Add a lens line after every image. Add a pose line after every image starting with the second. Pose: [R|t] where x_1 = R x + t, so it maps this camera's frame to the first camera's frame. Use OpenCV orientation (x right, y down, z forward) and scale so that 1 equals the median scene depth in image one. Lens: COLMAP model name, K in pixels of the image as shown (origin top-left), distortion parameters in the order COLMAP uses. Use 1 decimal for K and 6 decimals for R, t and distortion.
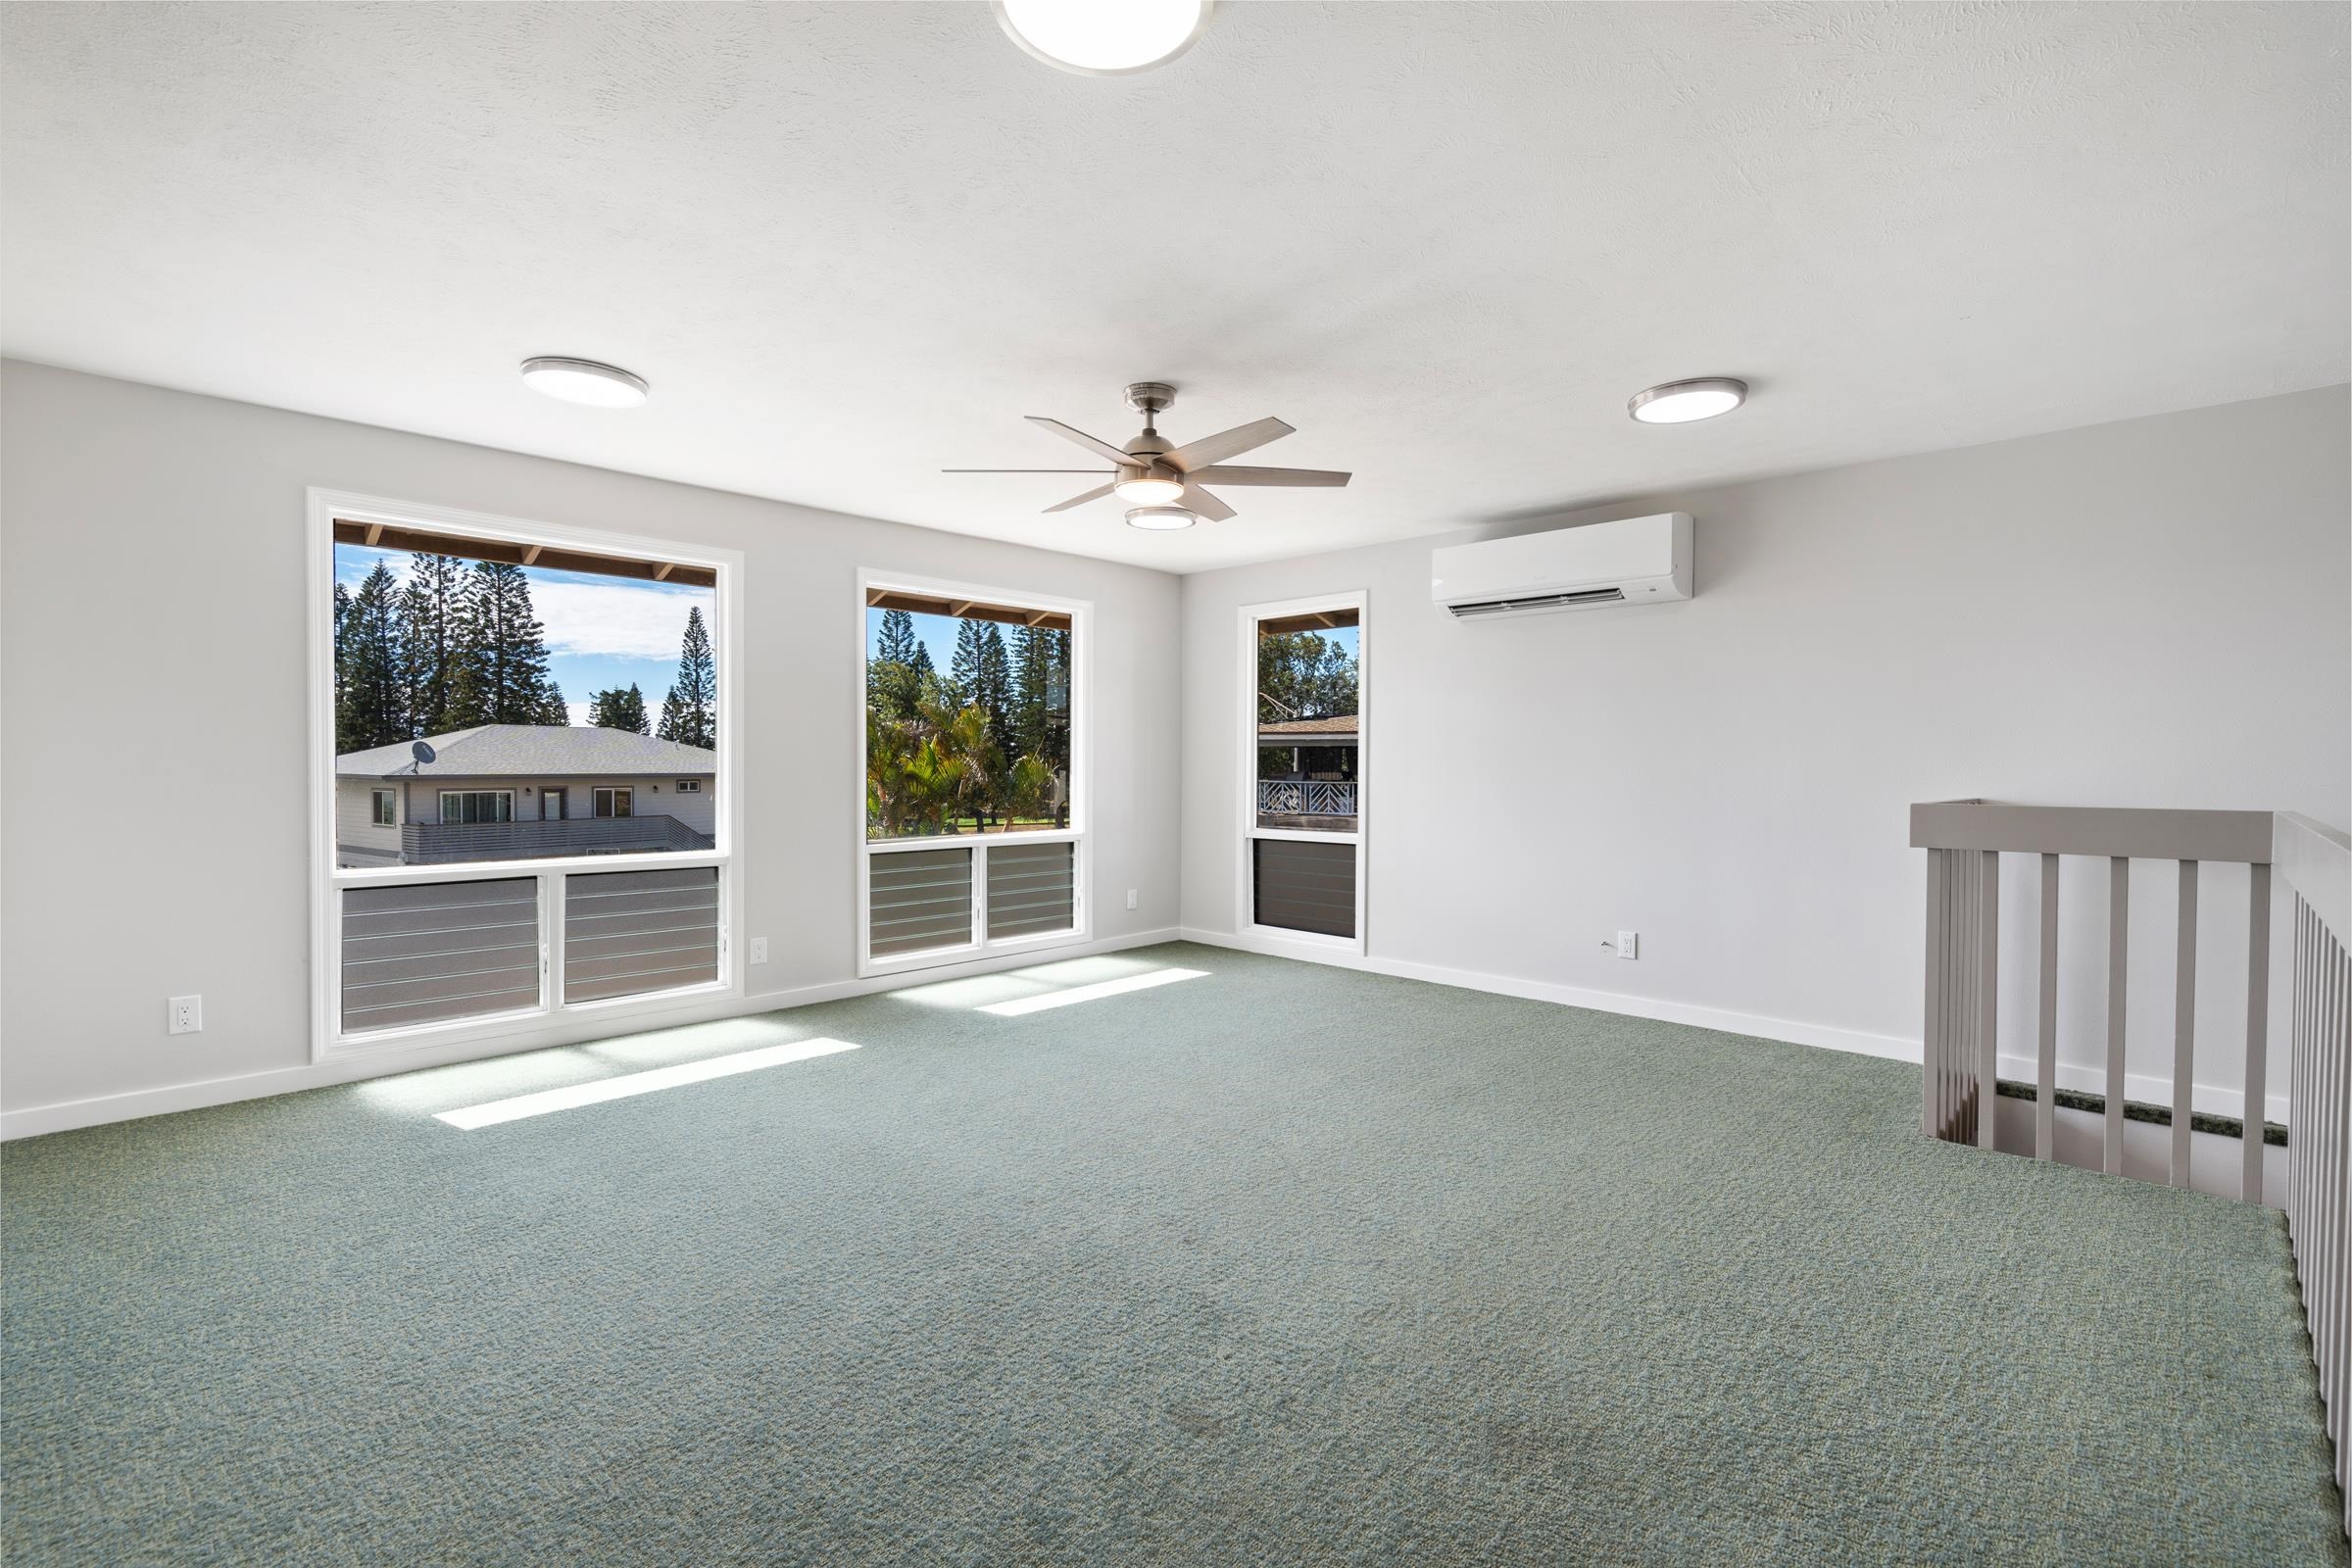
lens RADIAL K [[1050.6, 0, 1172.8], [0, 1050.6, 789.3], [0, 0, 1]] dist [-0.002494, 0.000925]
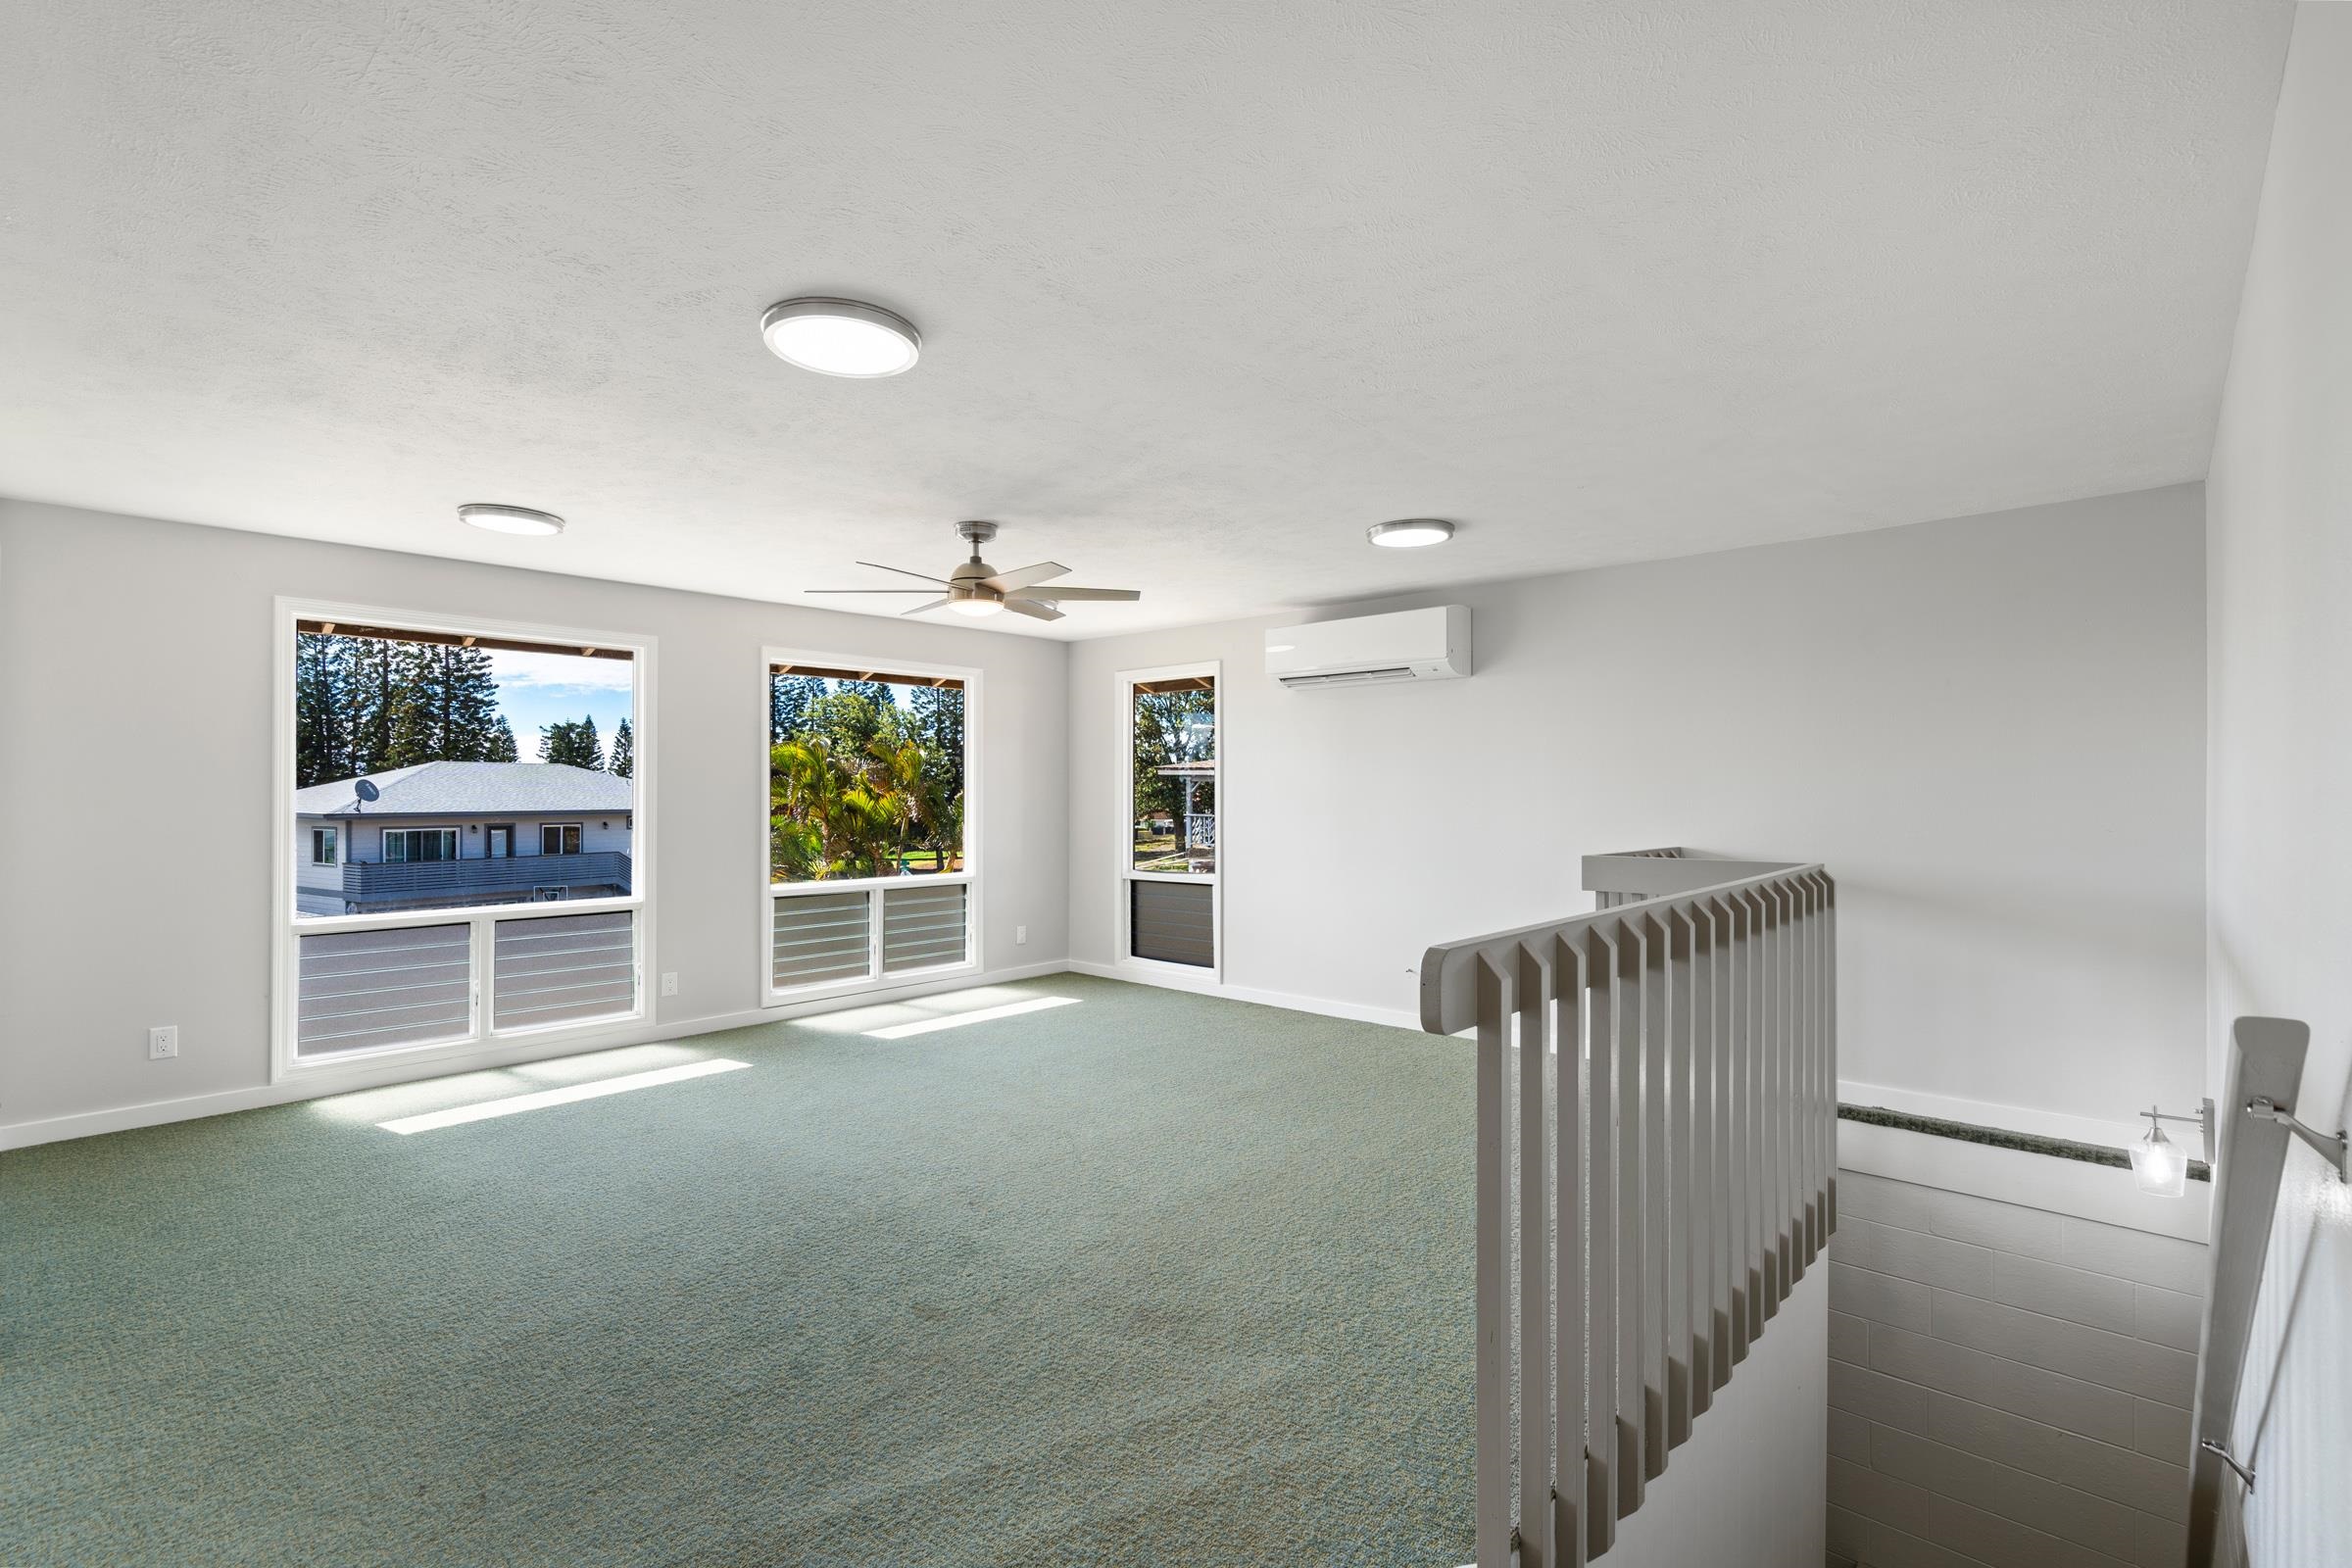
lens RADIAL K [[1061.4, 0, 1171.1], [0, 1061.4, 791.4], [0, 0, 1]] dist [0.001656, -0.000192]
pose [[0.999564, -0.005515, 0.028993, 0.094961], [0.006283, 0.999630, -0.026469, -0.017783], [-0.028836, 0.026640, 0.999229, -0.139722]]
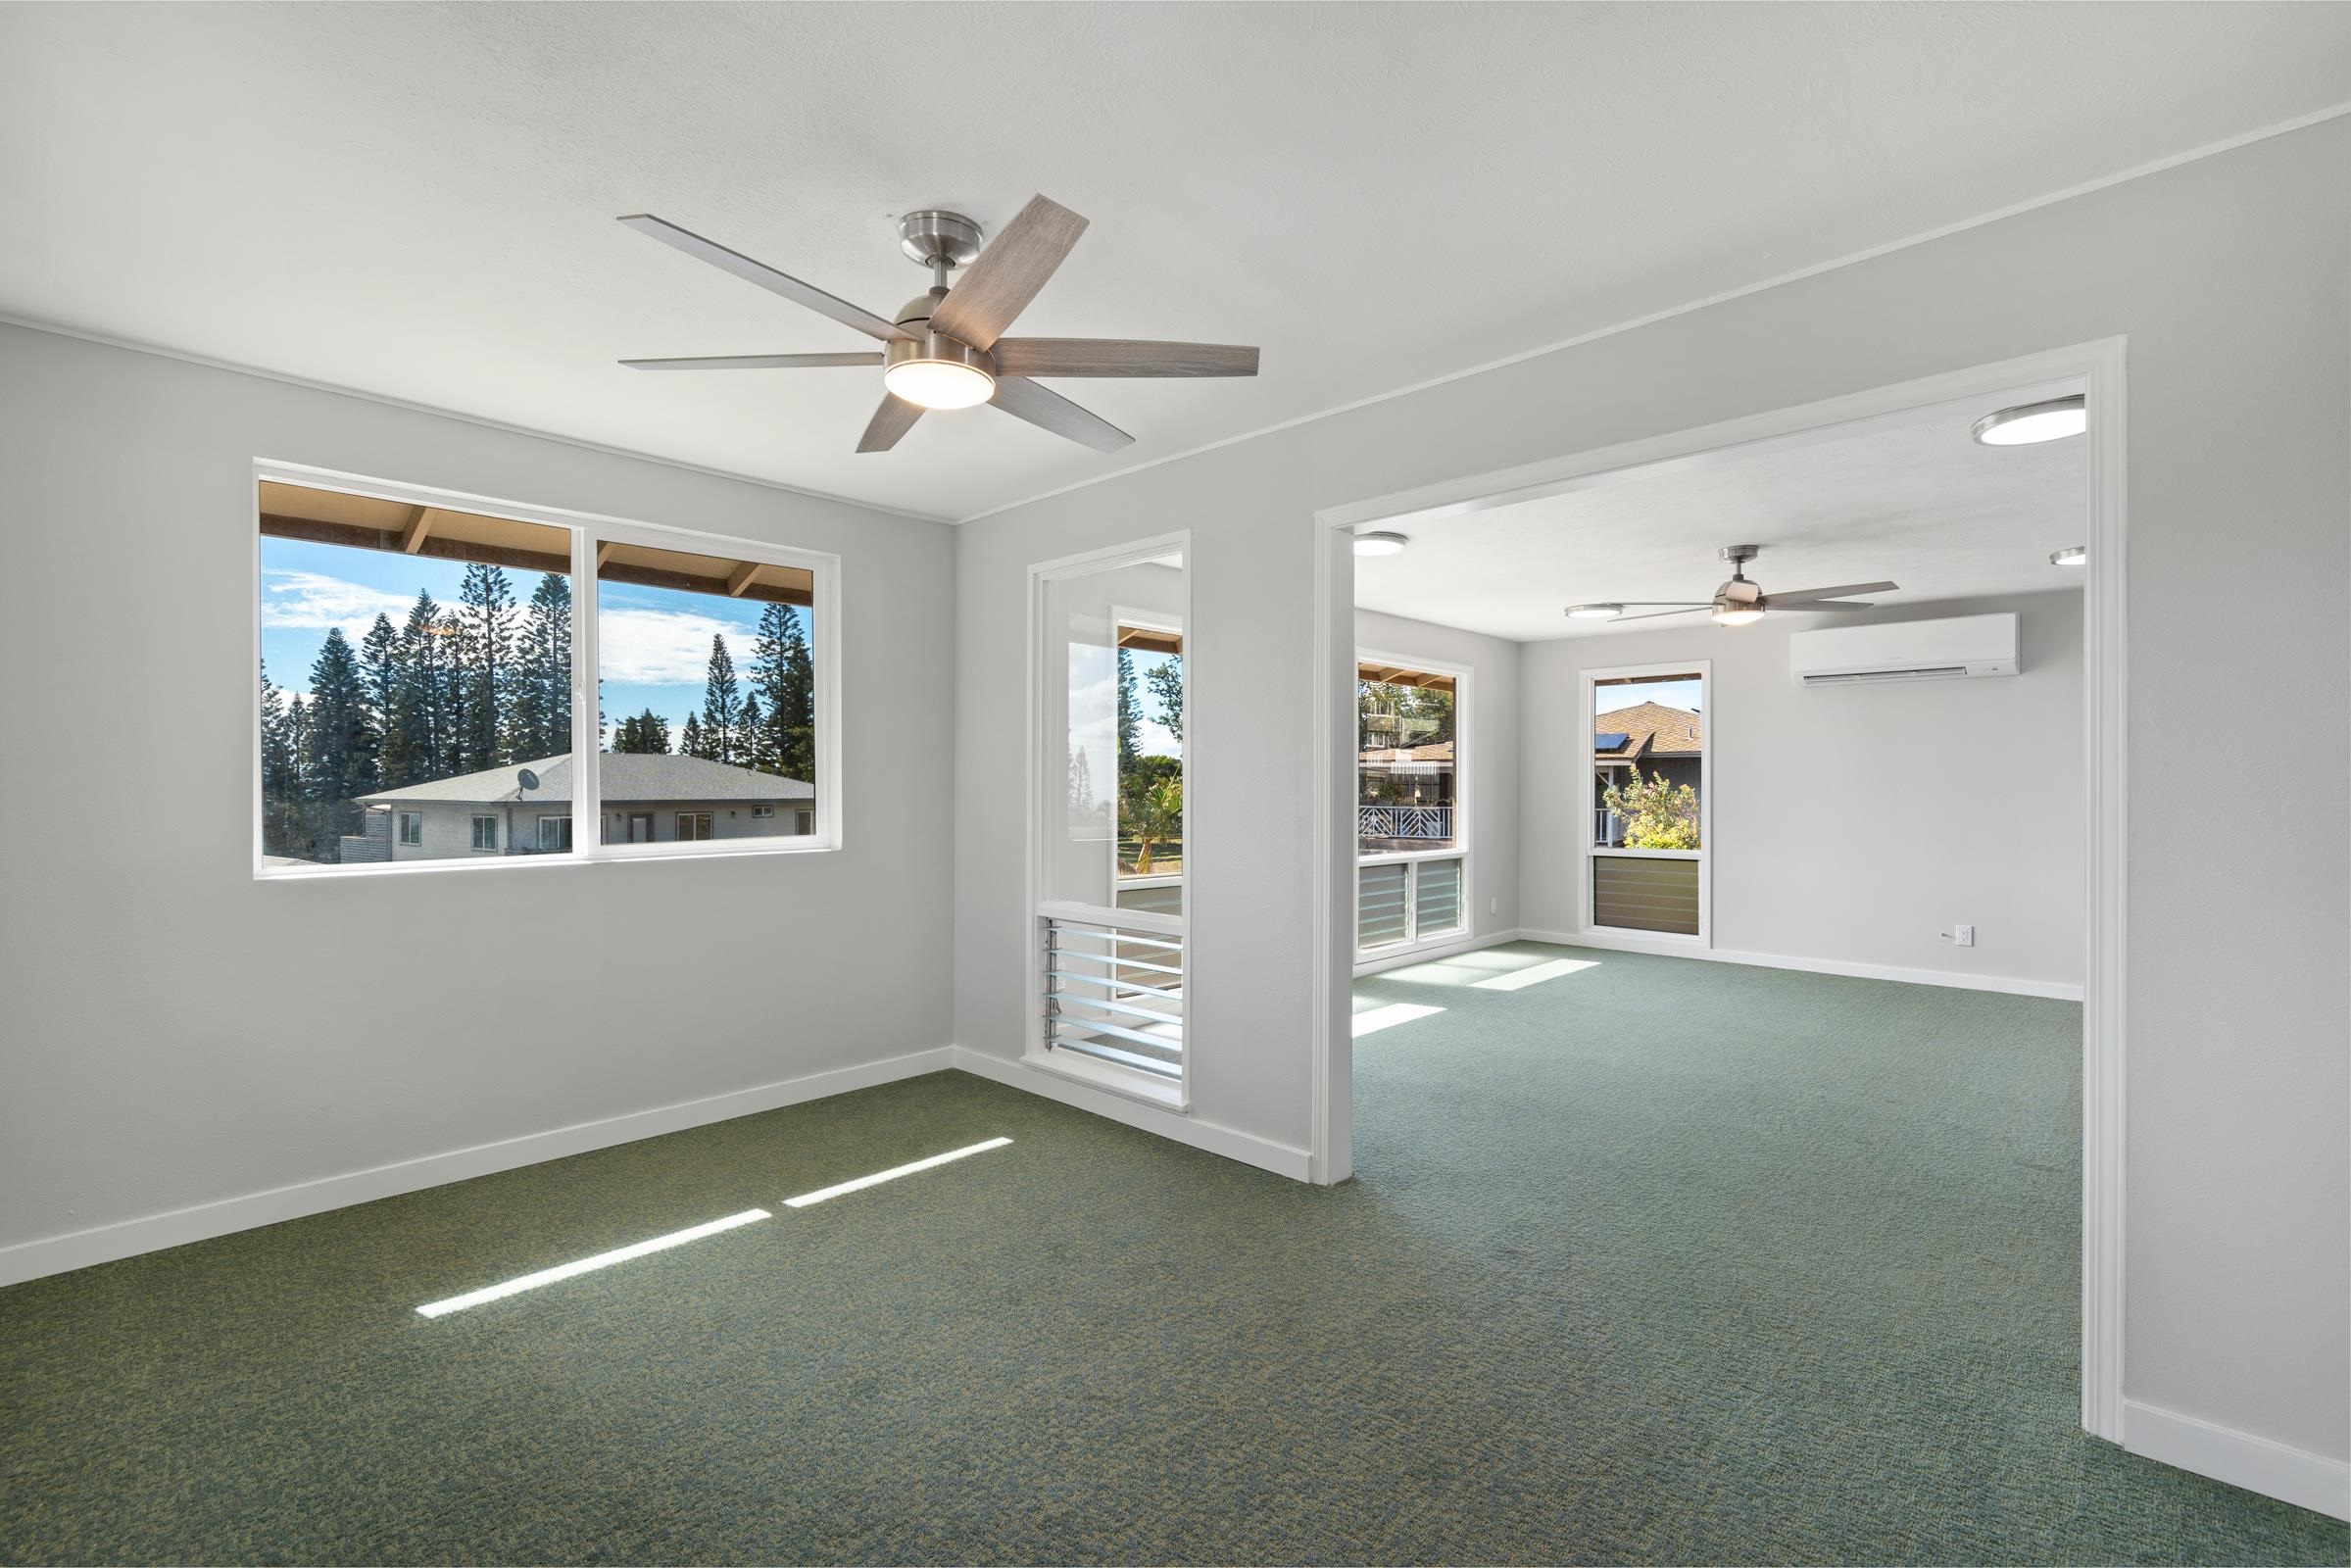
lens RADIAL K [[1052.1, 0, 1174.6], [0, 1052.1, 799.9], [0, 0, 1]] dist [-0.000133, 0.000017]
pose [[0.999989, -0.001038, 0.004605, -0.456393], [0.001098, 0.999912, -0.013184, -0.004144], [-0.004590, 0.013189, 0.999902, -0.260393]]
